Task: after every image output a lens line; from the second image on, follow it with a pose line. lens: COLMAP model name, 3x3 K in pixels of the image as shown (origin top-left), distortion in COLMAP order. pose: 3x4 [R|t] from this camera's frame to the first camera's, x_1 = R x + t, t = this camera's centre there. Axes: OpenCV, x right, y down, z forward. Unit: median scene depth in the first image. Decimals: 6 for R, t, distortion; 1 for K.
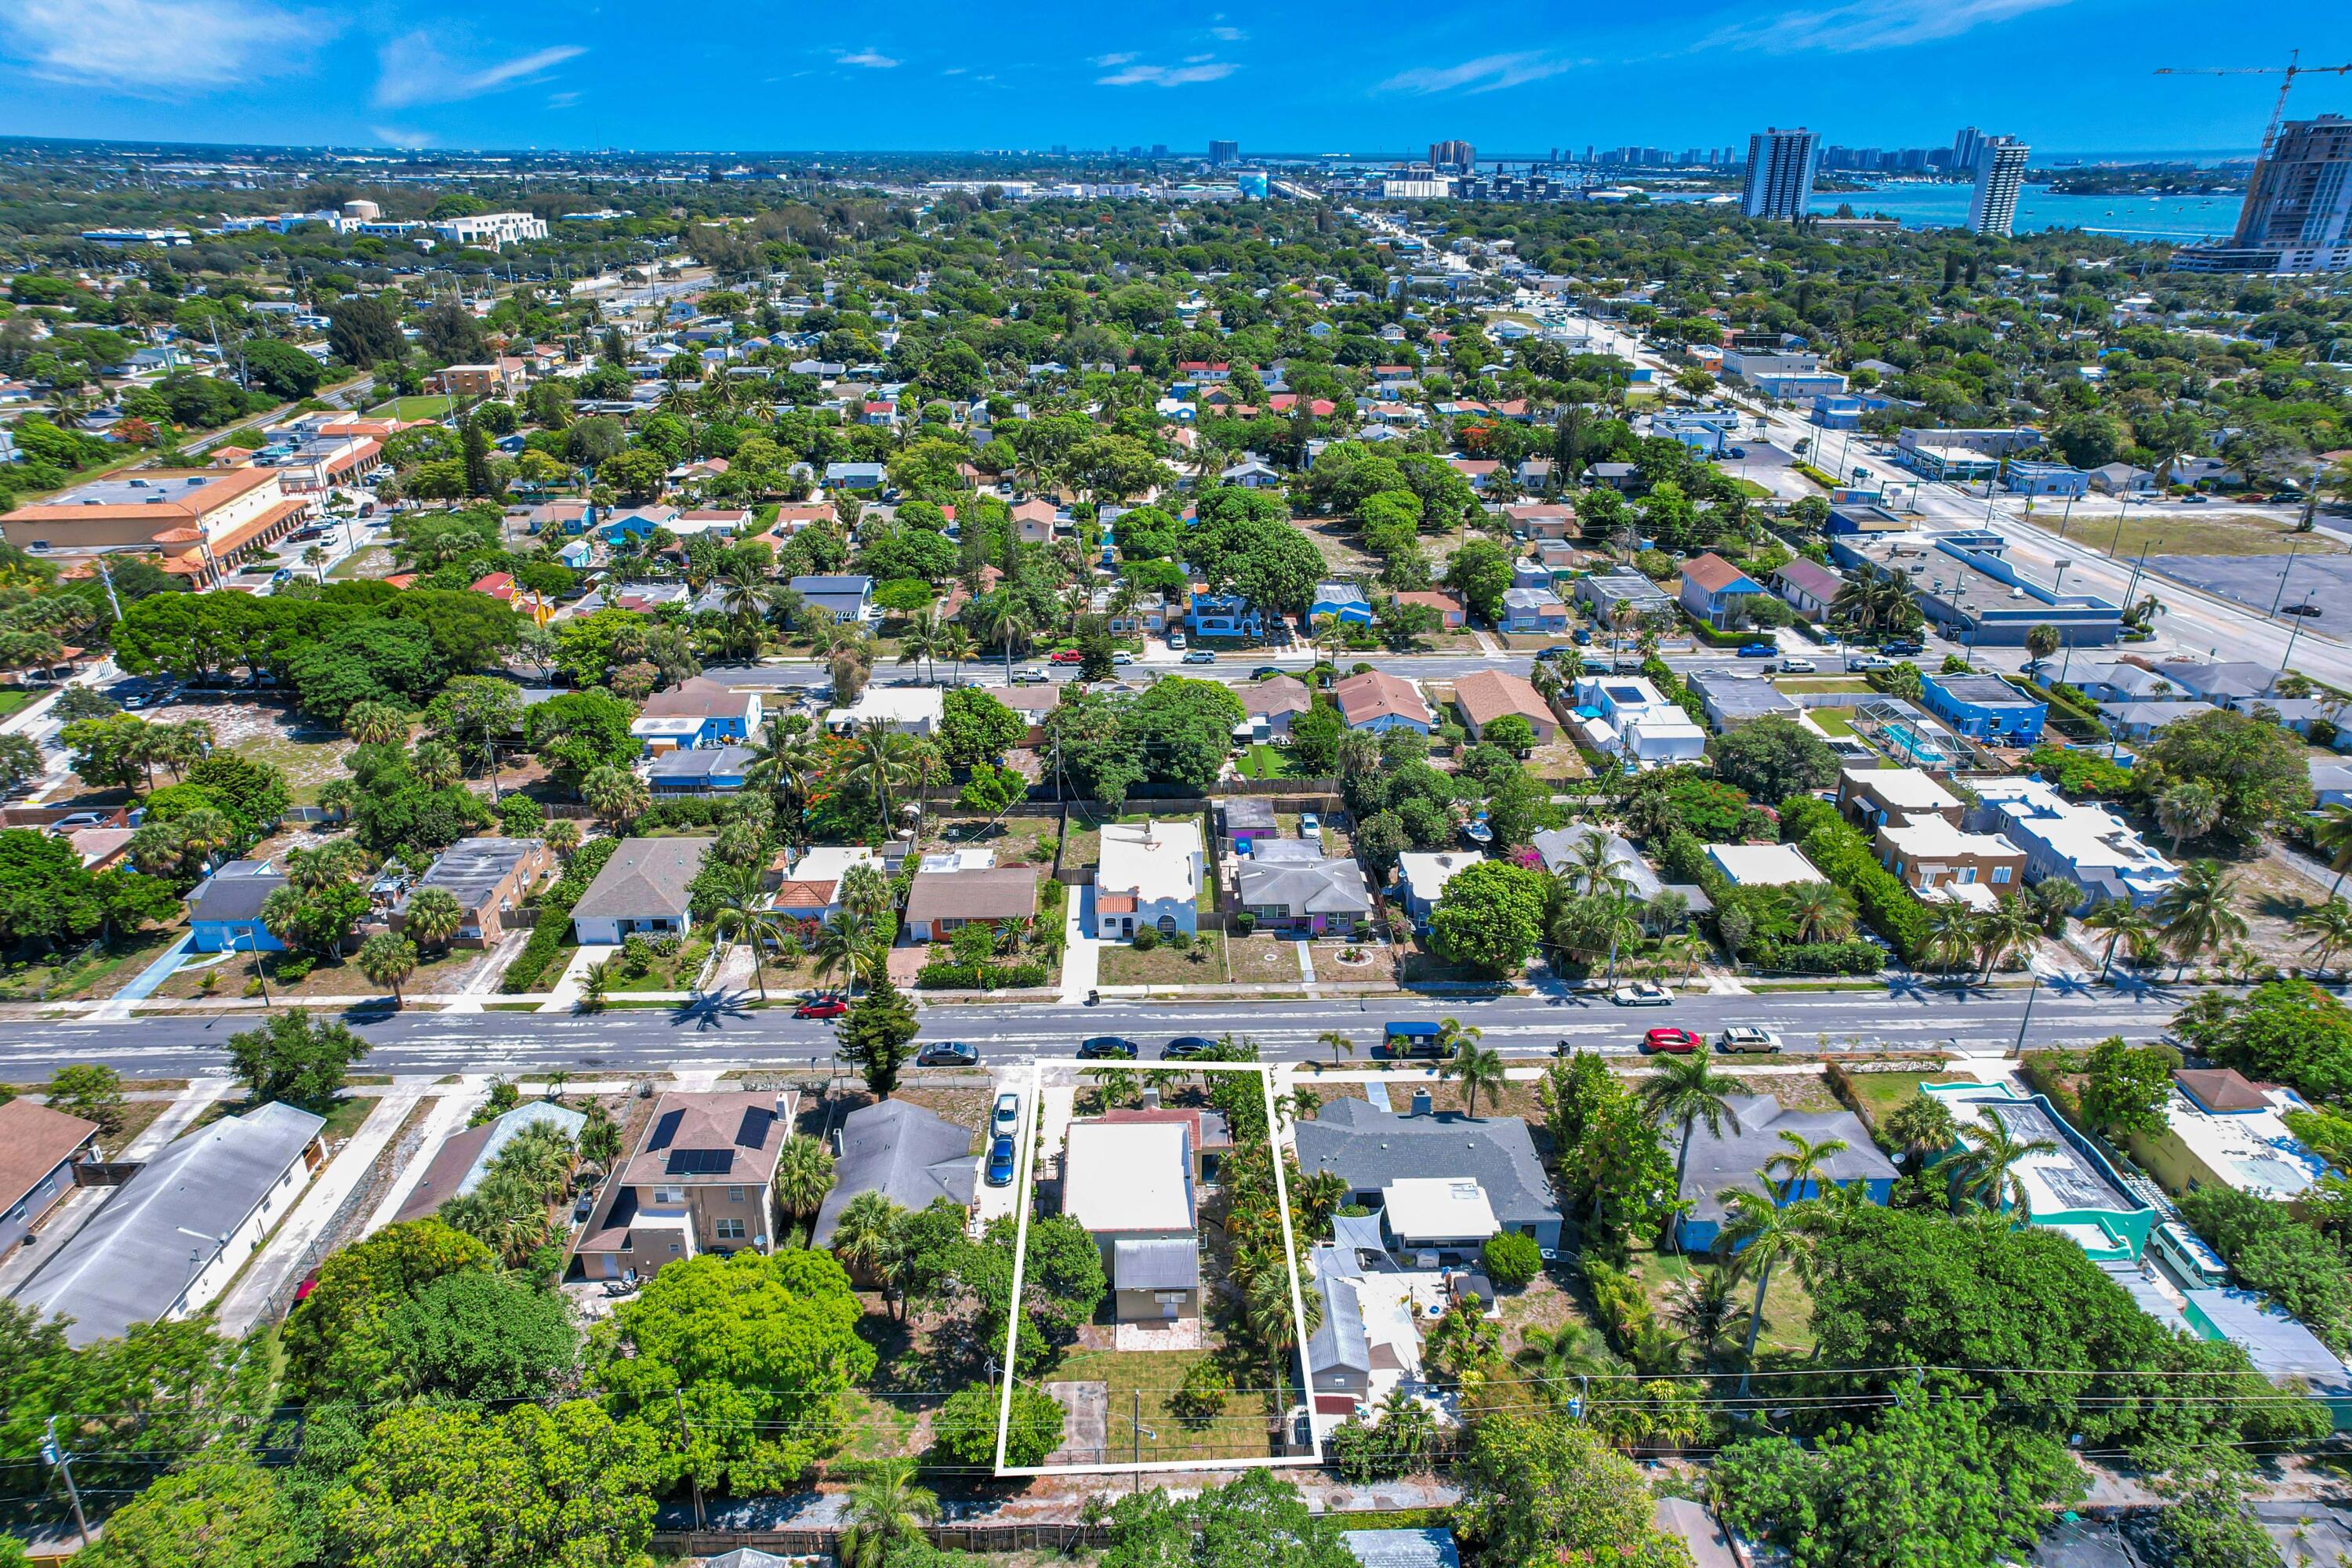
lens RADIAL K [[1483.3, 0, 1158.5], [0, 1483.3, 786.4], [0, 0, 1]] dist [-0.081783, 0.080146]
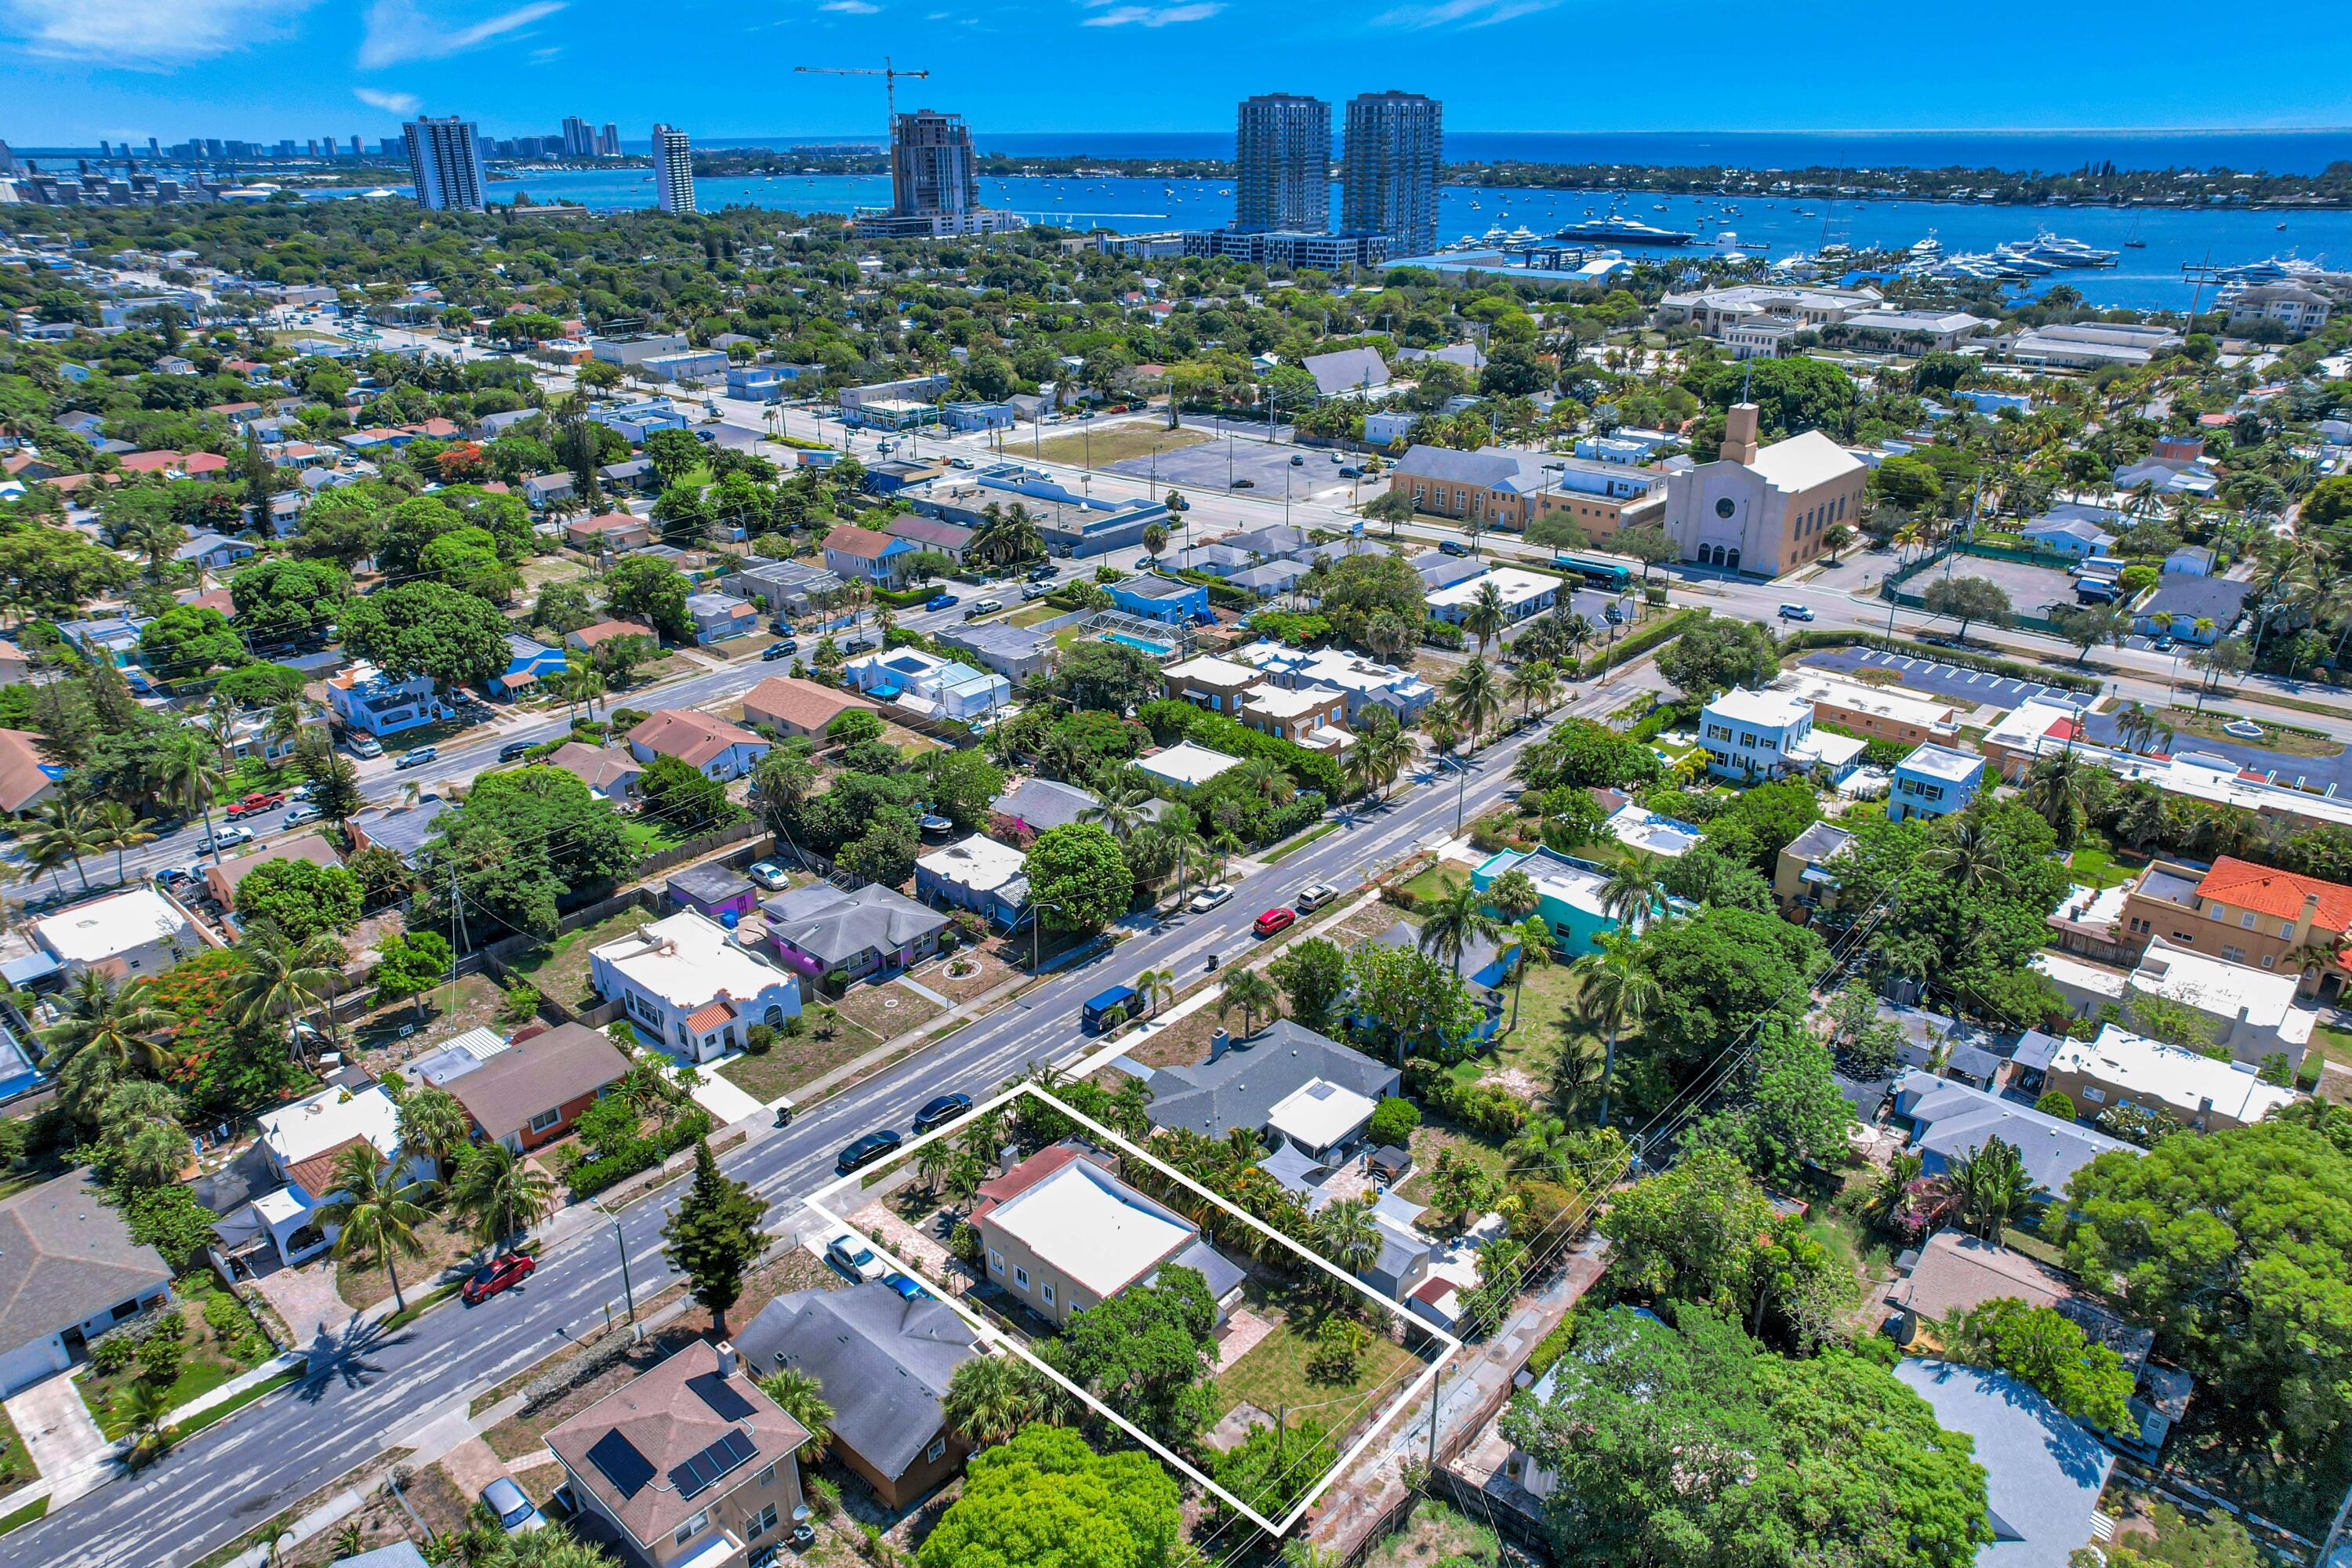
lens RADIAL K [[1495.9, 0, 1178.9], [0, 1495.9, 857.6], [0, 0, 1]] dist [-0.048939, 0.000180]
pose [[0.680100, -0.321826, 0.658705, -0.321771], [0.292466, 0.943005, 0.158762, -0.054261], [-0.672256, 0.084675, 0.735460, 0.156075]]
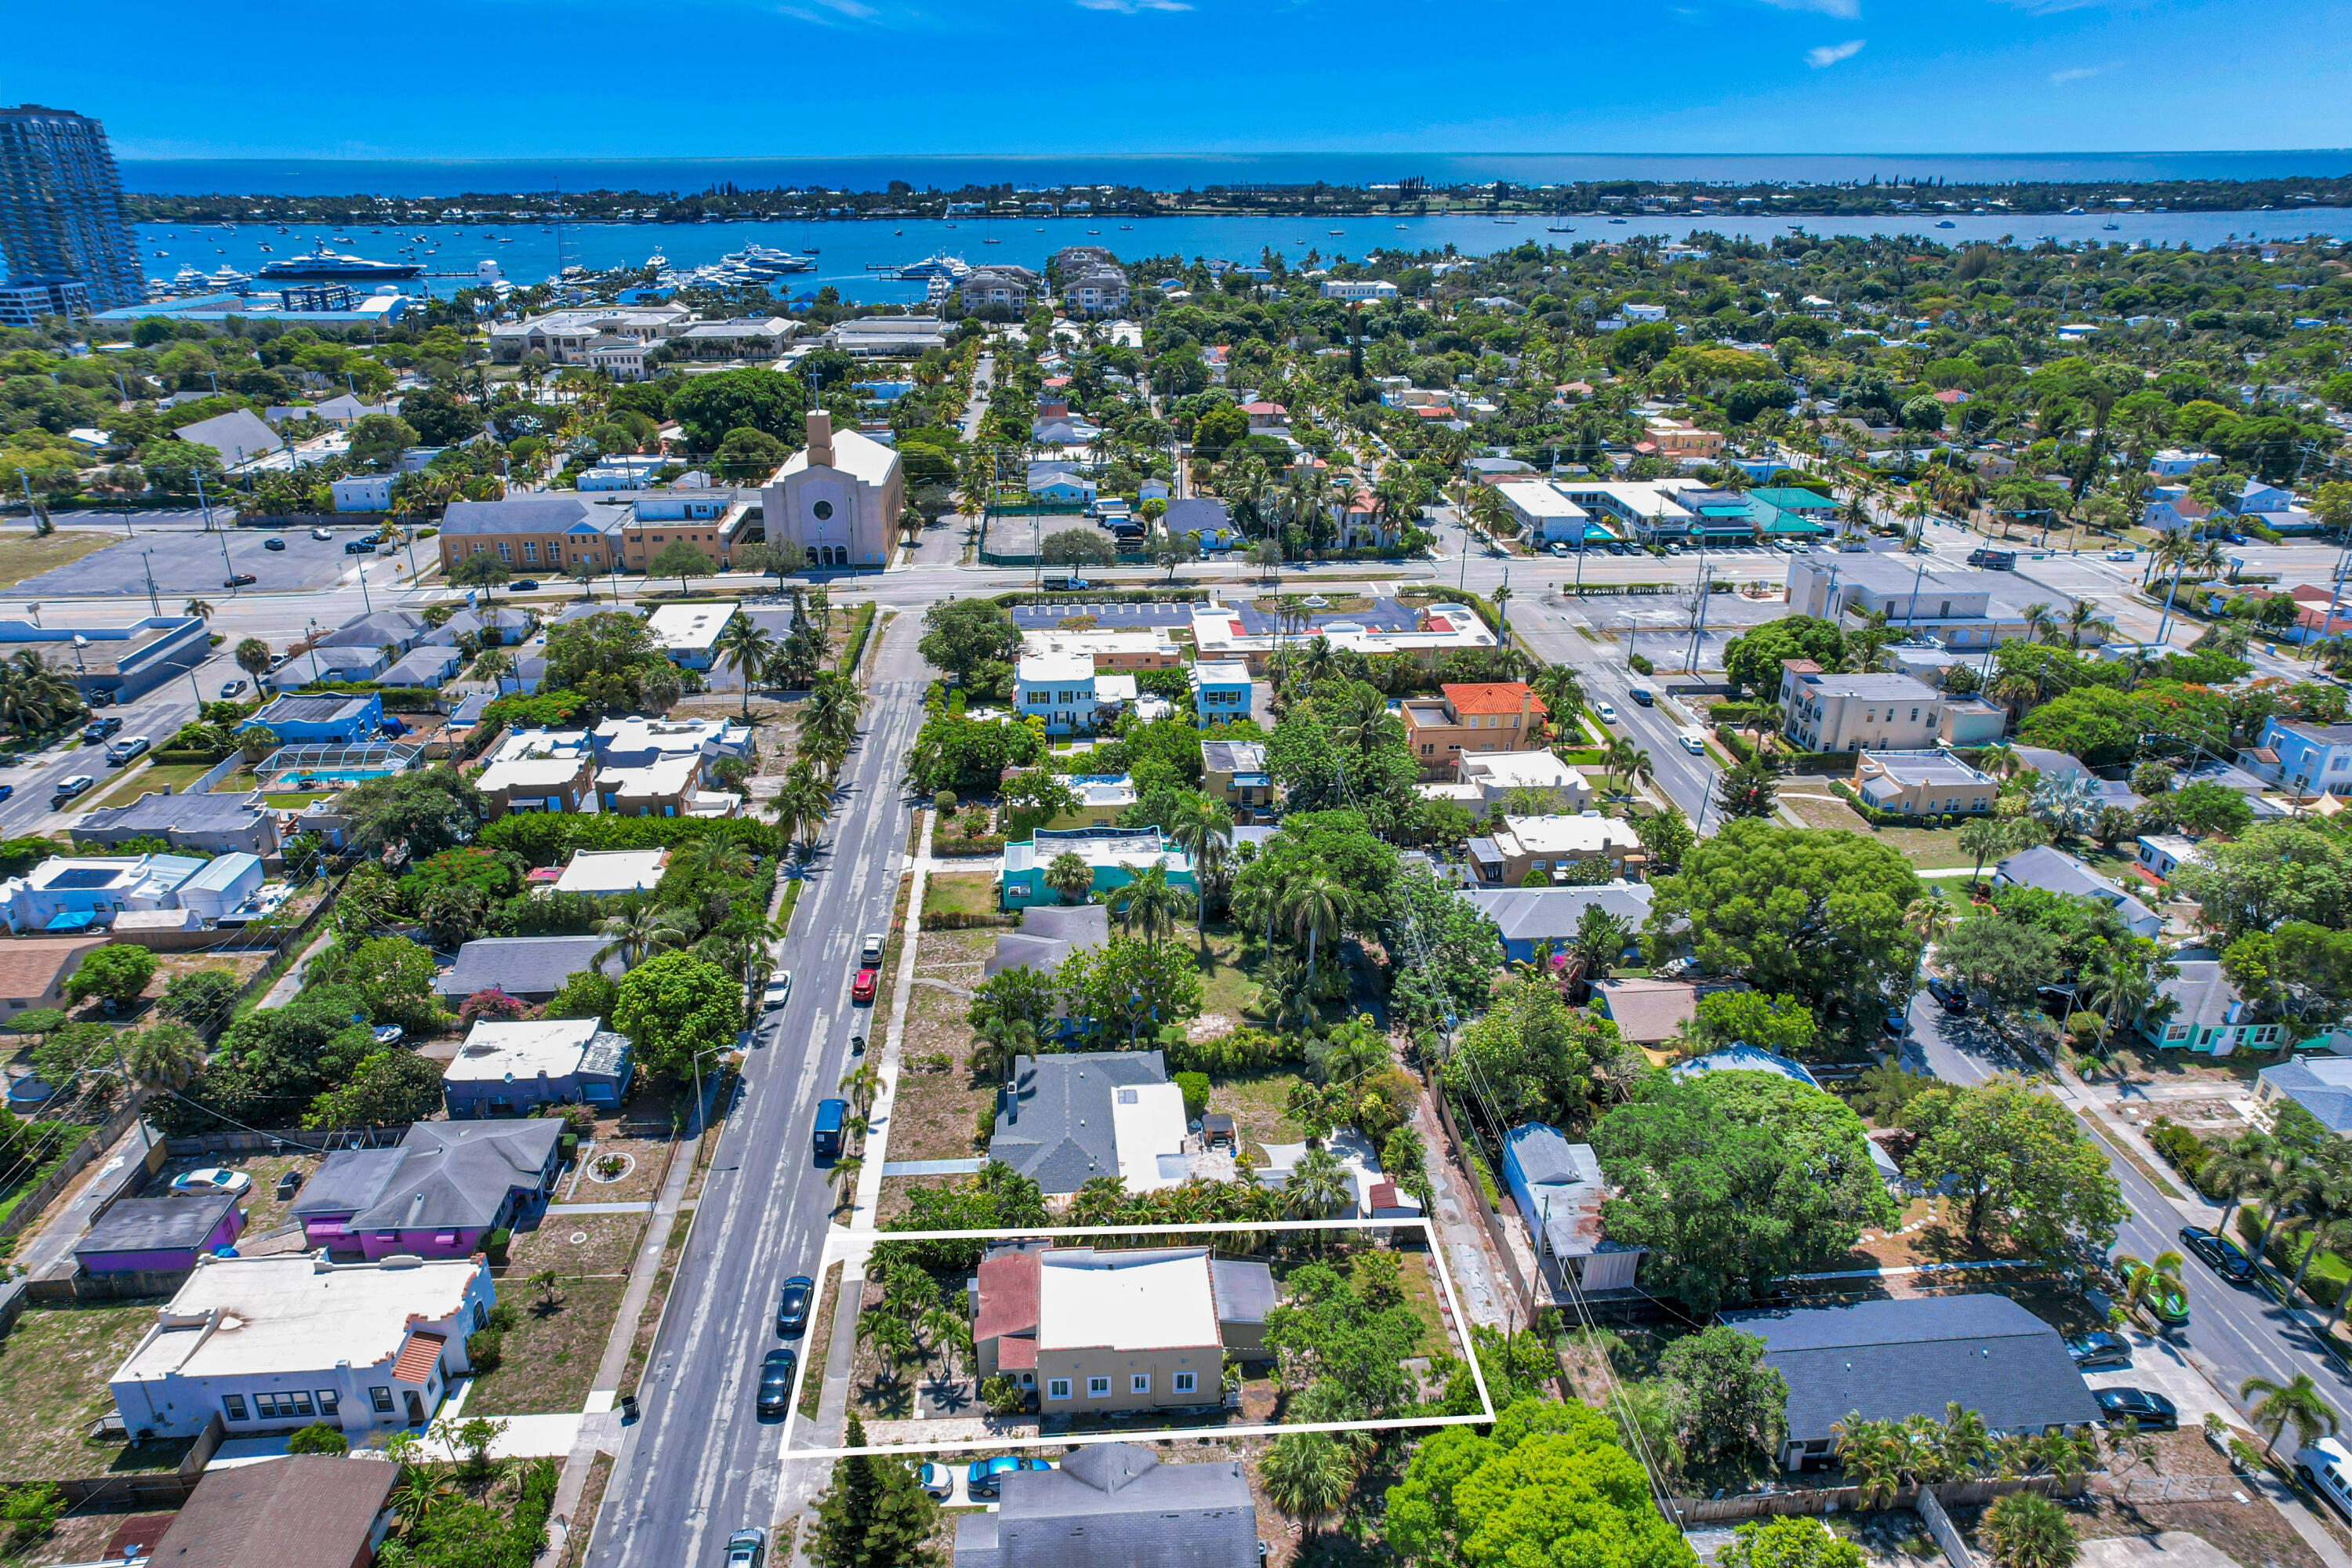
lens RADIAL K [[1483.3, 0, 1158.5], [0, 1483.3, 786.4], [0, 0, 1]] dist [-0.081783, 0.080146]
pose [[-0.050146, -0.387815, 0.920372, -0.436785], [0.390391, 0.840604, 0.375473, -0.196055], [-0.919282, 0.378134, 0.109247, 0.472168]]
